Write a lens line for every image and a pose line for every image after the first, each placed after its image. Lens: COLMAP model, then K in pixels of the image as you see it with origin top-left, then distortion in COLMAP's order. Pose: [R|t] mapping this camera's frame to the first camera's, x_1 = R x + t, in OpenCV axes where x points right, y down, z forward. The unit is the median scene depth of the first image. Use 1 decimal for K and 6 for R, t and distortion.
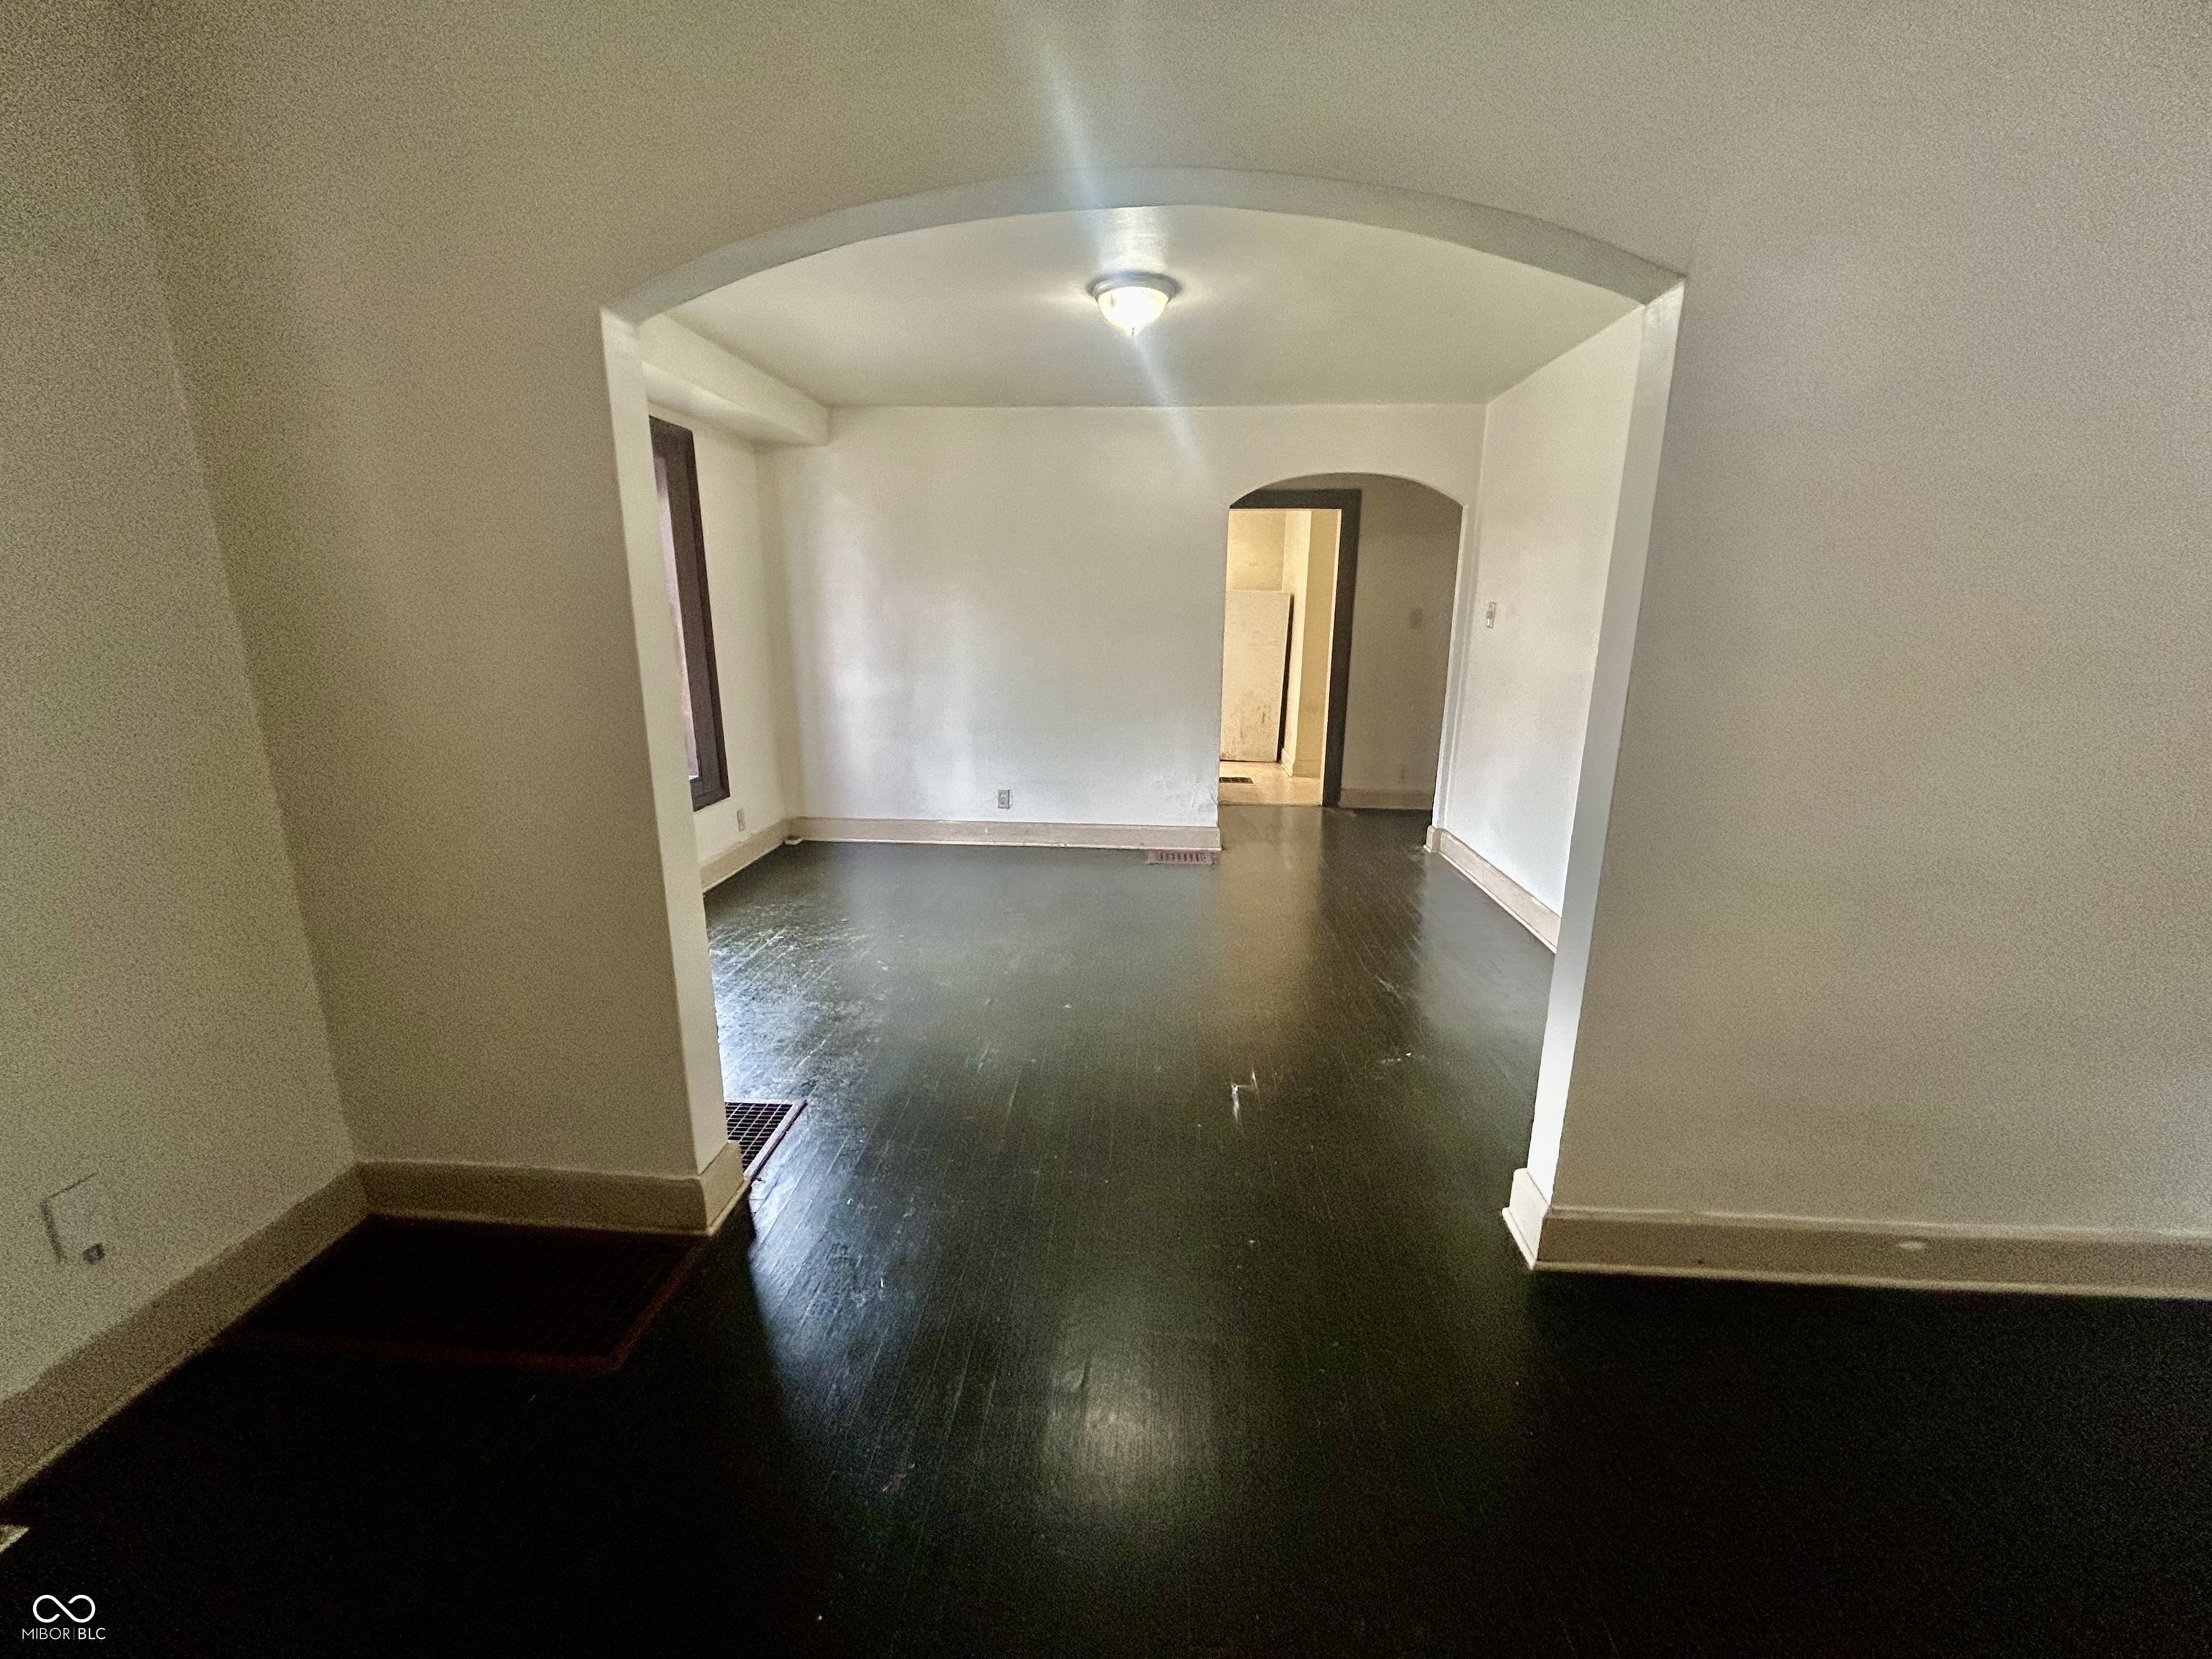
lens RADIAL K [[891.7, 0, 1097.4], [0, 891.7, 832.8], [0, 0, 1]] dist [-0.000180, -0.000050]
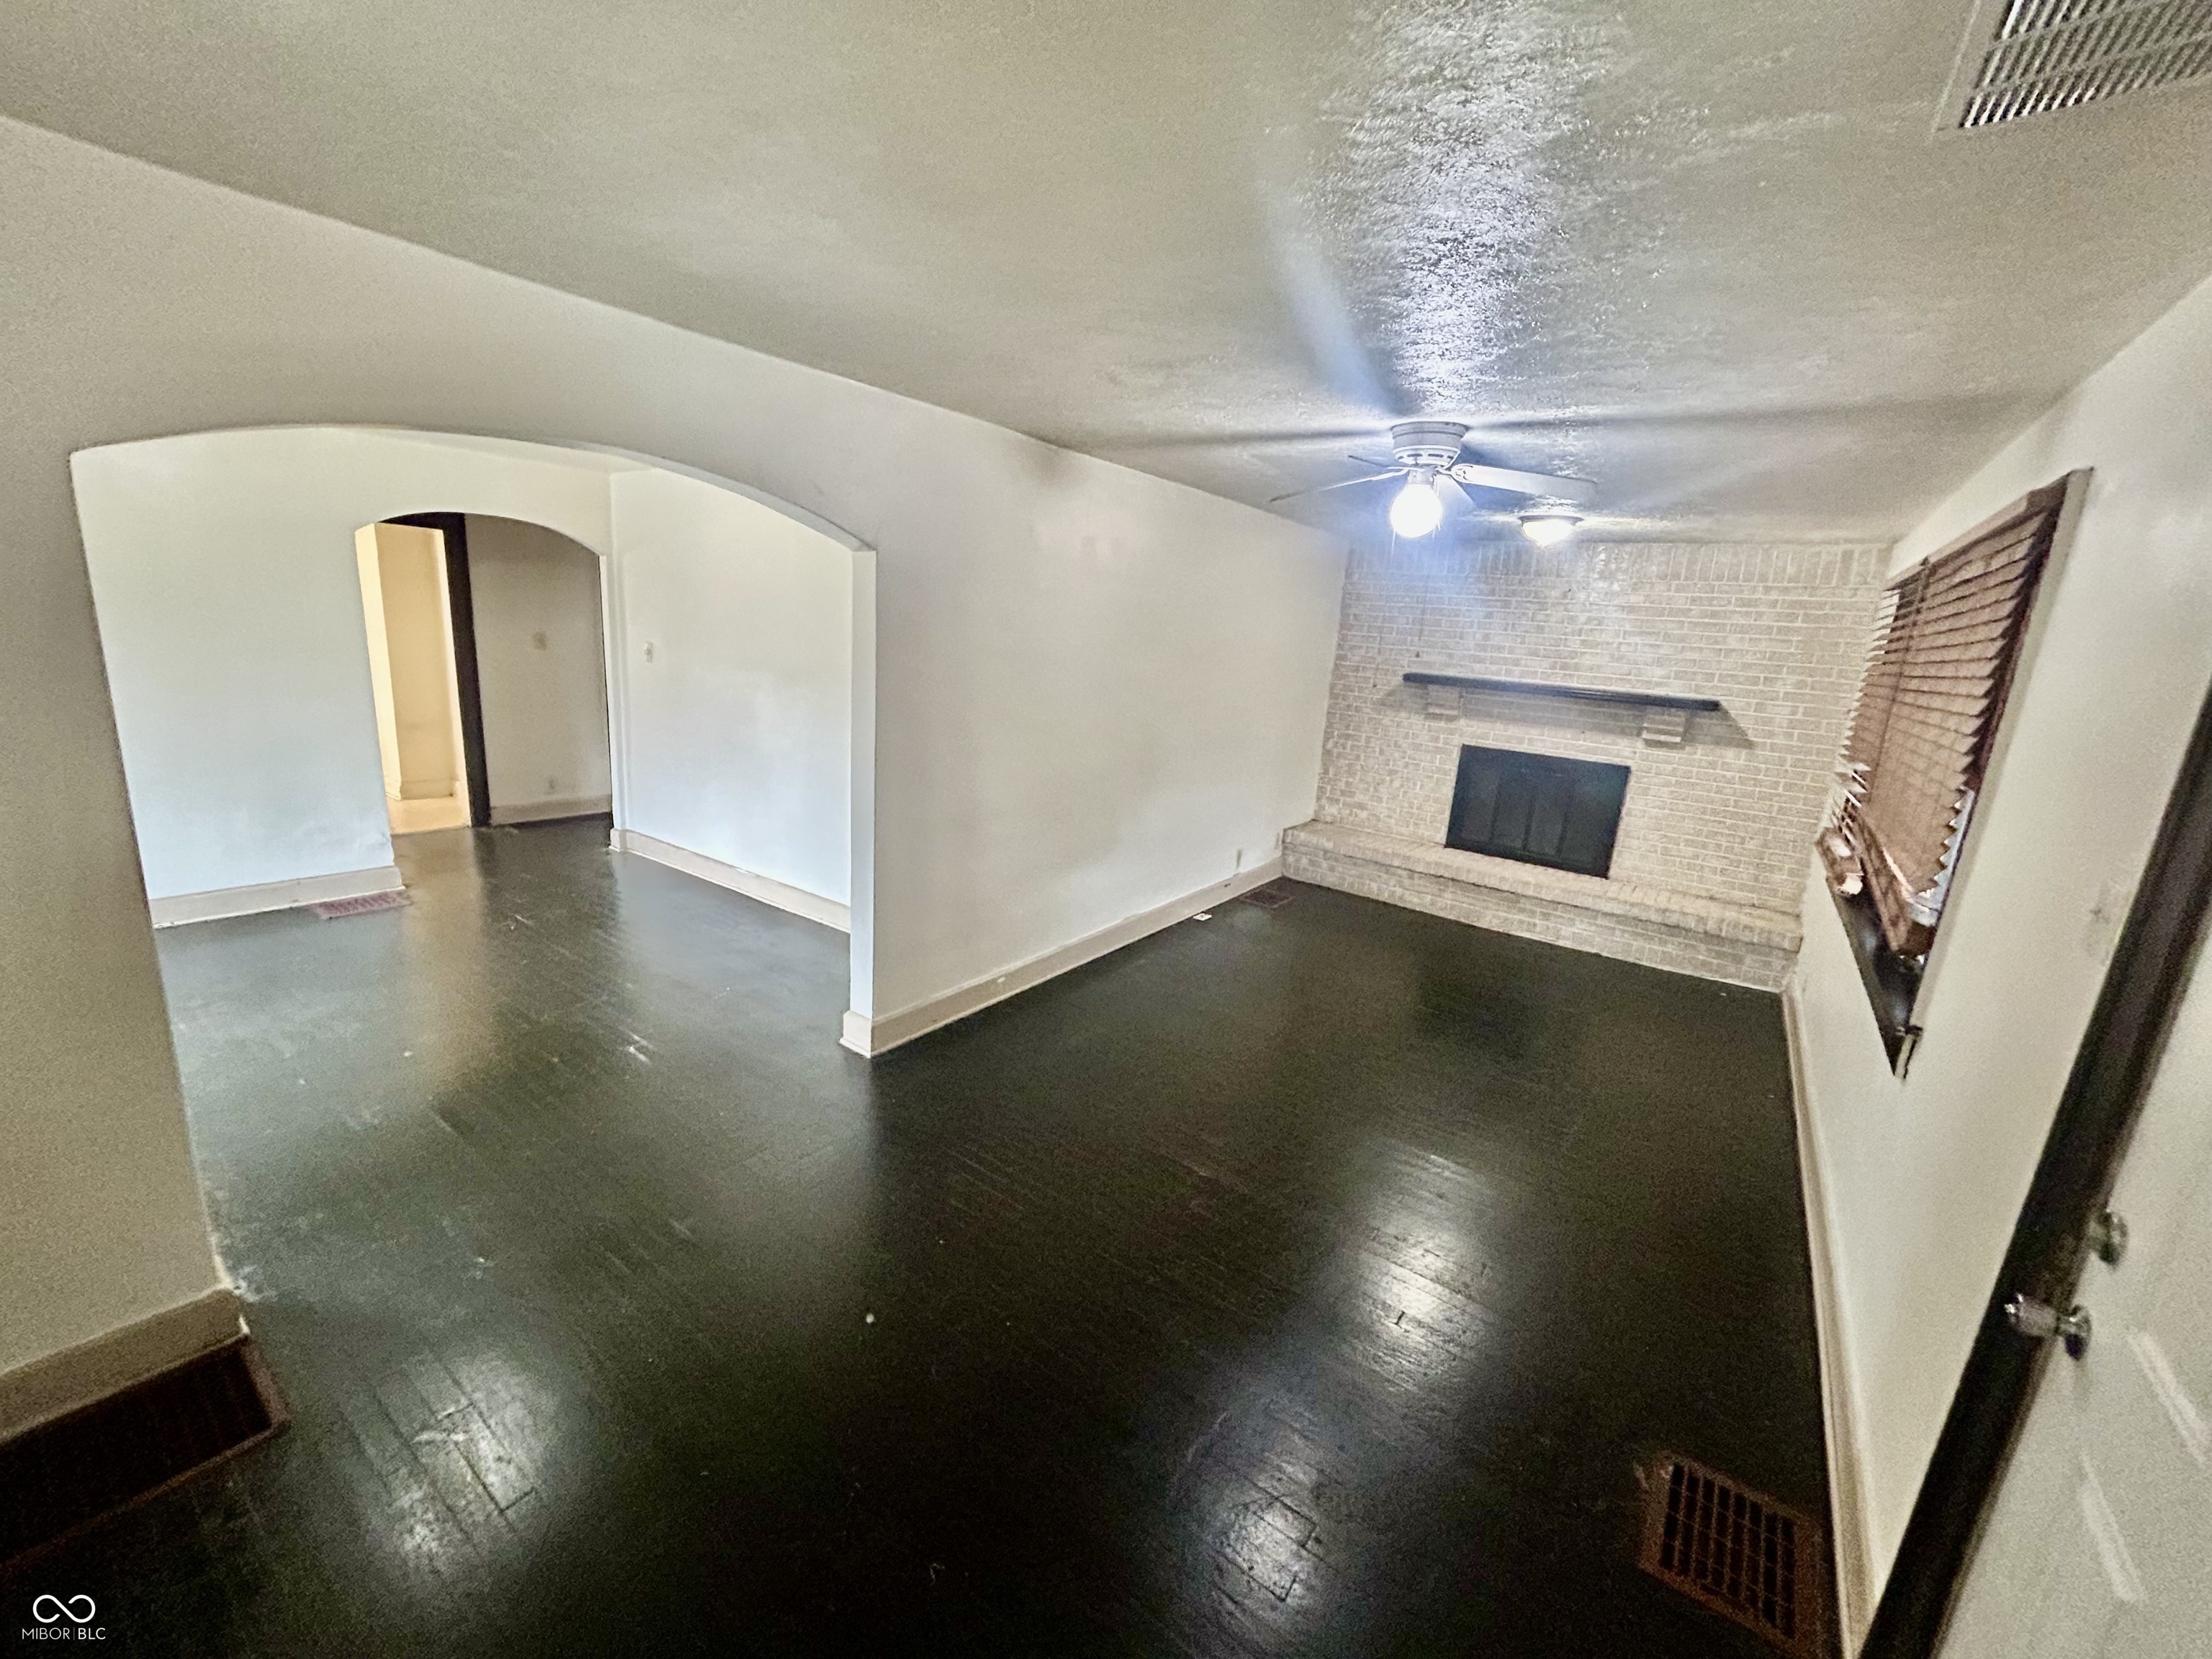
lens RADIAL K [[891.7, 0, 1097.4], [0, 891.7, 832.8], [0, 0, 1]] dist [-0.000180, -0.000050]
pose [[0.528088, -0.159773, 0.834024, -0.259310], [0.144456, 0.984728, 0.097177, -0.024610], [-0.836813, 0.069162, 0.543103, -0.145293]]
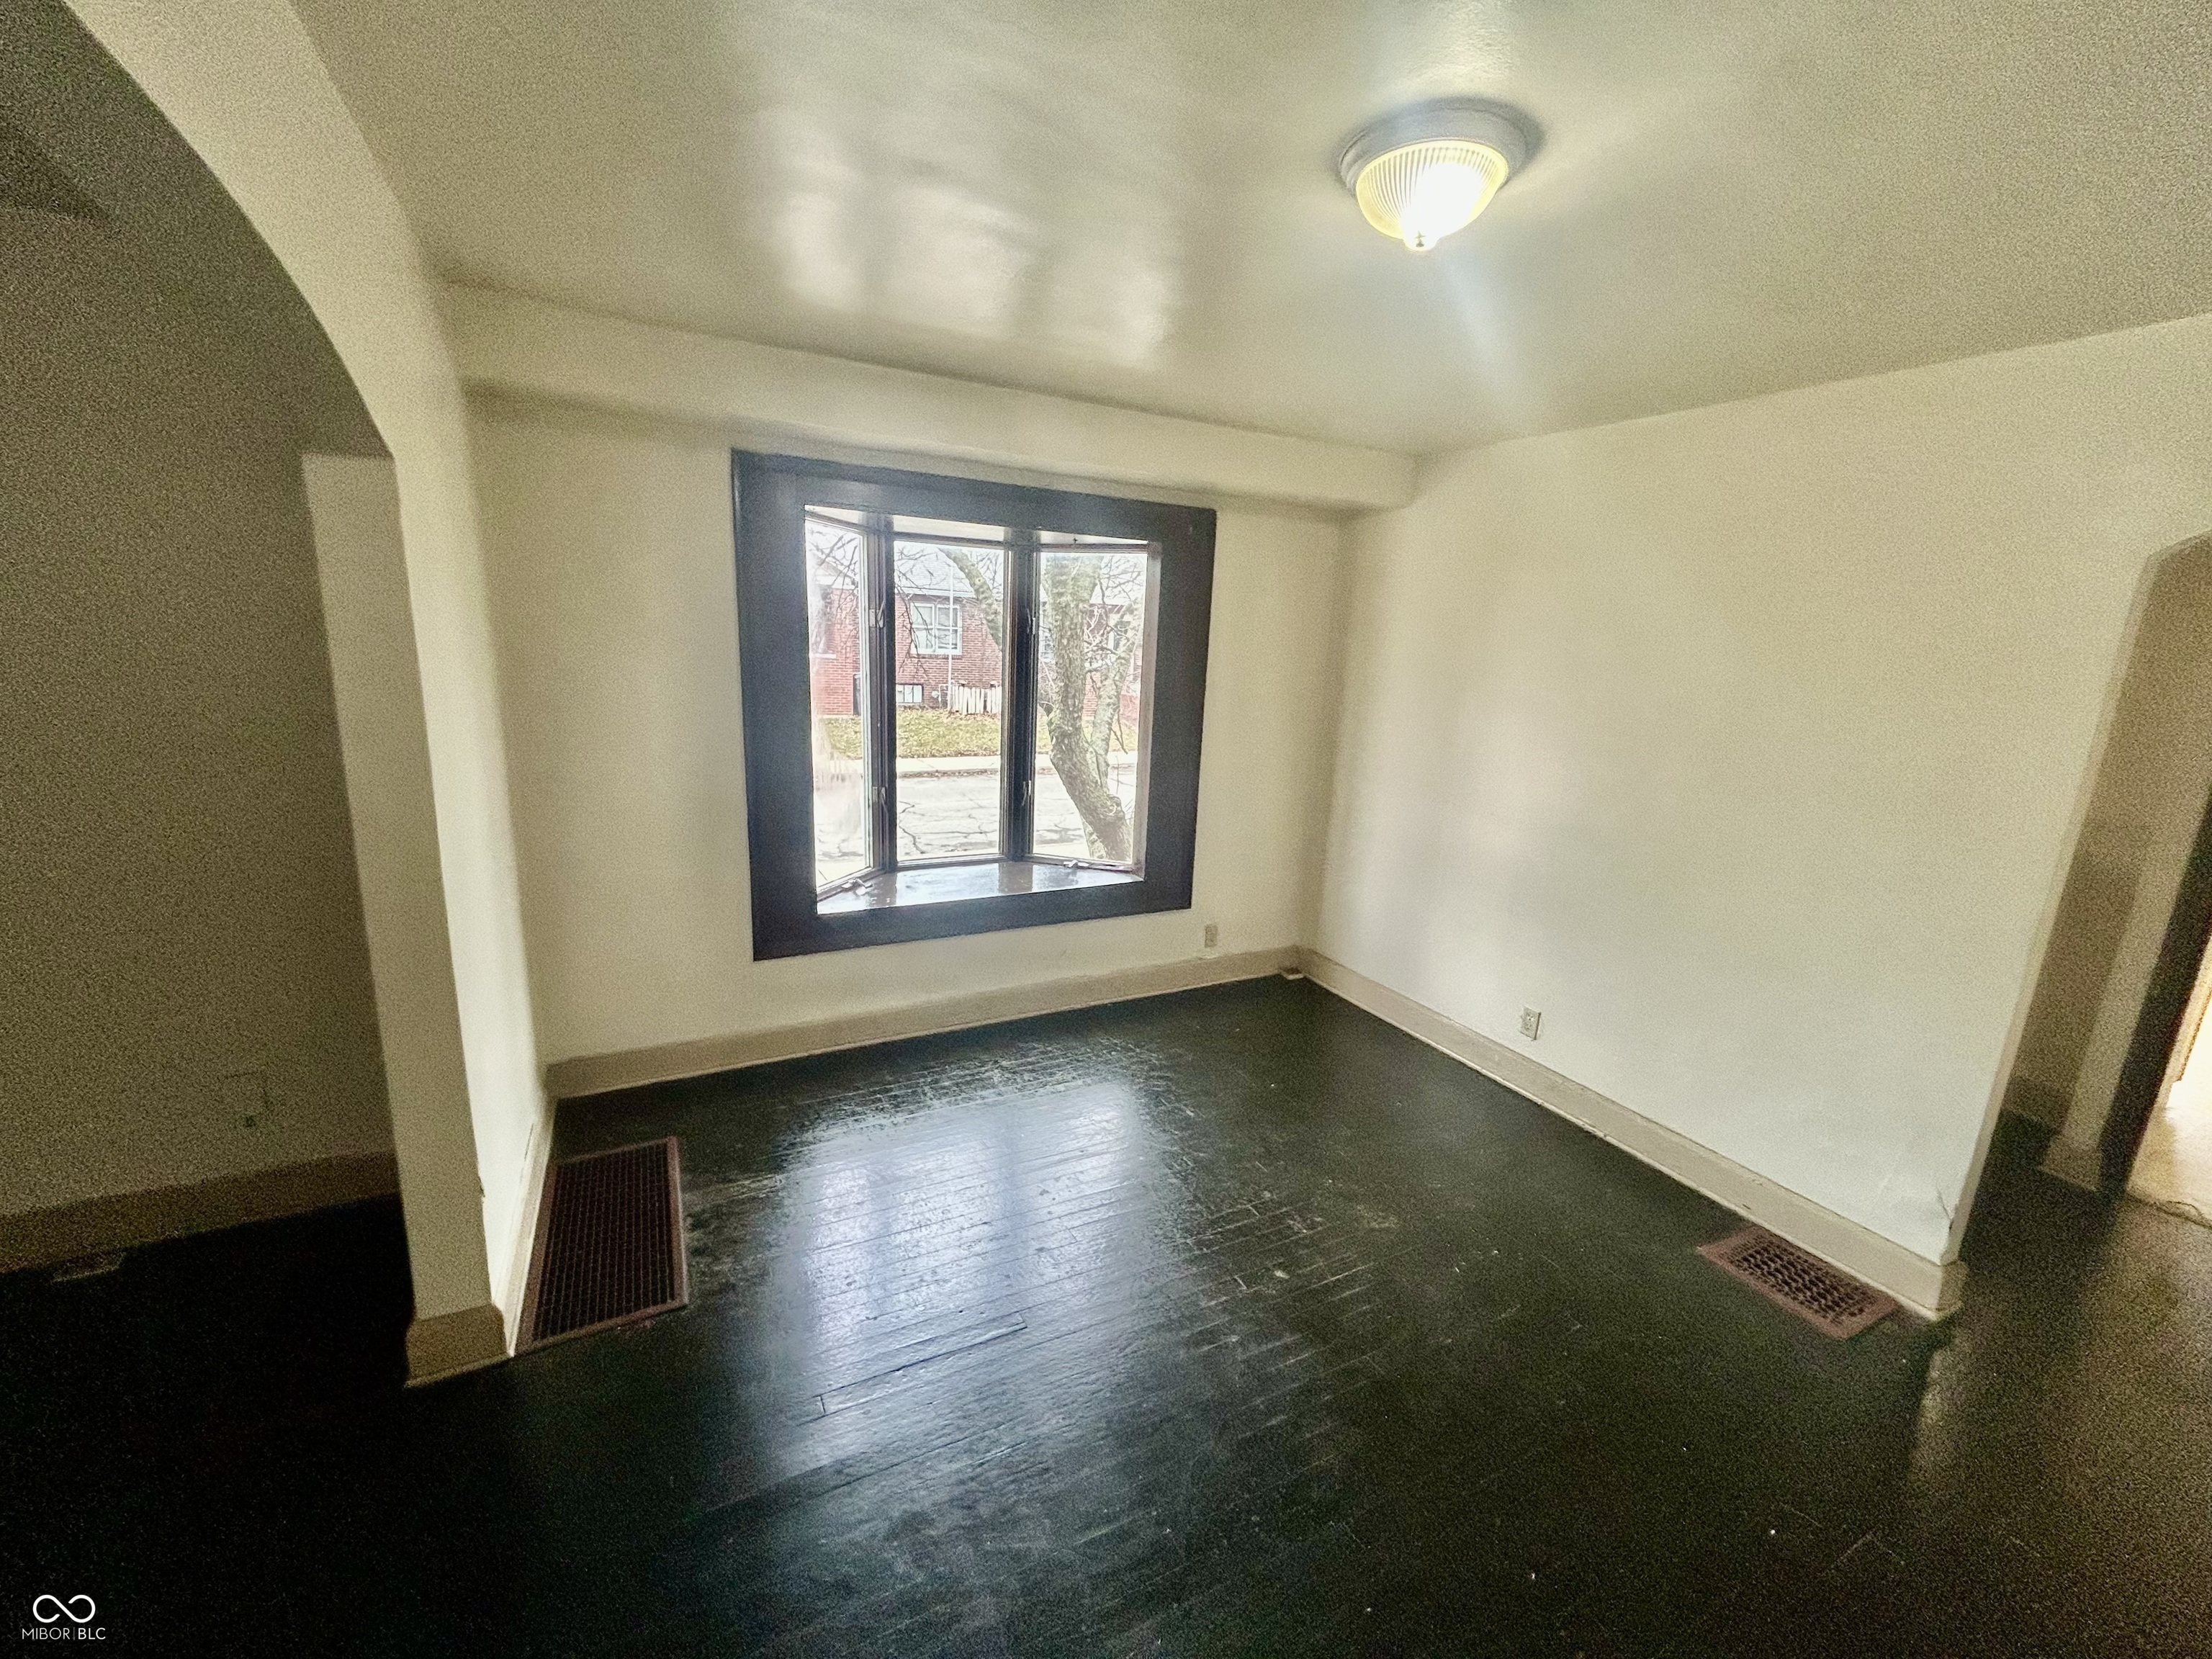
lens RADIAL K [[891.7, 0, 1097.4], [0, 891.7, 832.8], [0, 0, 1]] dist [-0.000180, -0.000050]
pose [[0.510944, 0.202636, -0.835389, 0.247727], [-0.243834, 0.966067, 0.085199, -0.151368], [0.824306, 0.160165, 0.543016, 0.378257]]
